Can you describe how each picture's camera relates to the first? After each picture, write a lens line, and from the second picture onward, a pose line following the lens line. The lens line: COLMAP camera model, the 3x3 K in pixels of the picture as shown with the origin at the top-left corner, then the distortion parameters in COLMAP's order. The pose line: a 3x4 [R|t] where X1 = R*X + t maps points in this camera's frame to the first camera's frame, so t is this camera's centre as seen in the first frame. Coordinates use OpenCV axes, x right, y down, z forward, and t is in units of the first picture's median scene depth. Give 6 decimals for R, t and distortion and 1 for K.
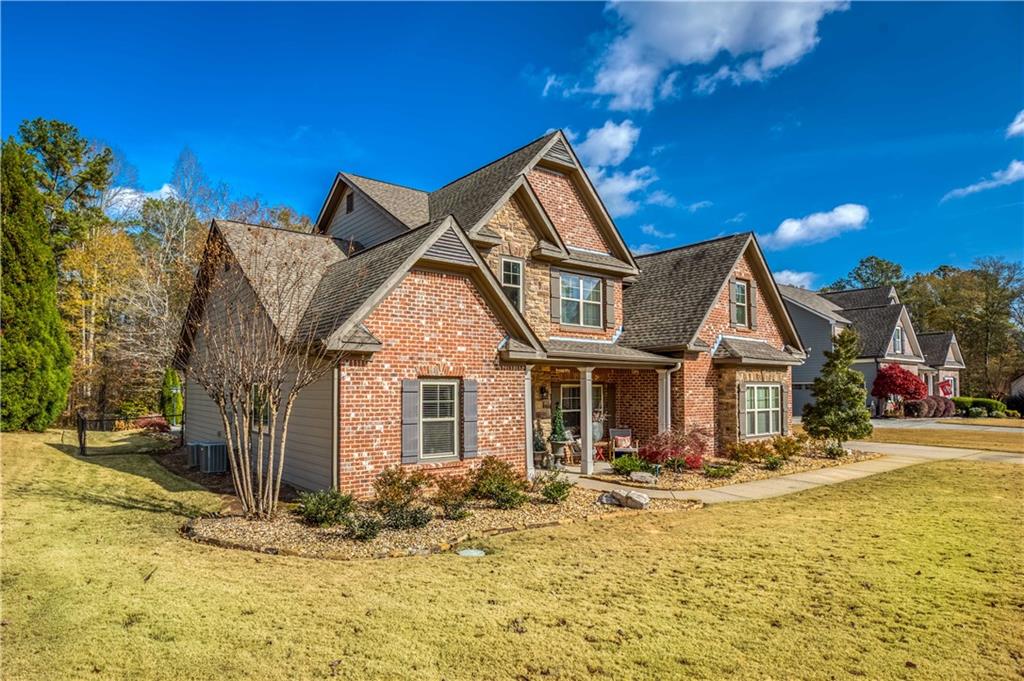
lens RADIAL K [[468.0, 0, 513.8], [0, 468.0, 332.7], [0, 0, 1]] dist [-0.020161, 0.010578]
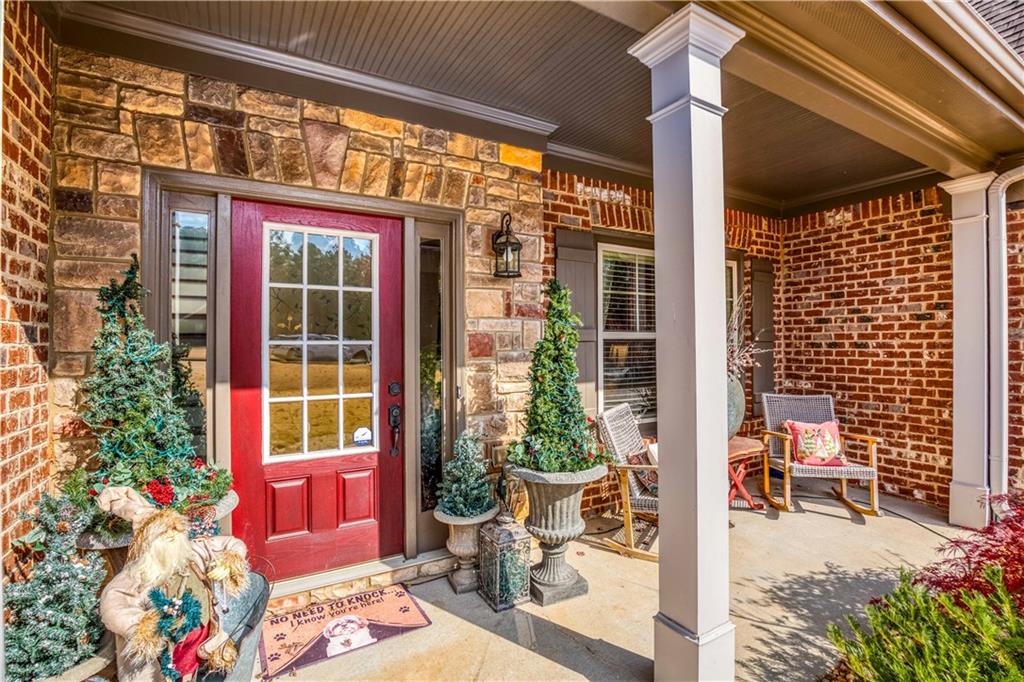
lens RADIAL K [[468.0, 0, 513.8], [0, 468.0, 333.2], [0, 0, 1]] dist [-0.020161, 0.010578]
pose [[0.985785, 0.003330, -0.167981, 0.097769], [0.020468, 0.989976, 0.139744, 0.123888], [0.166762, -0.141196, 0.975835, 0.698311]]
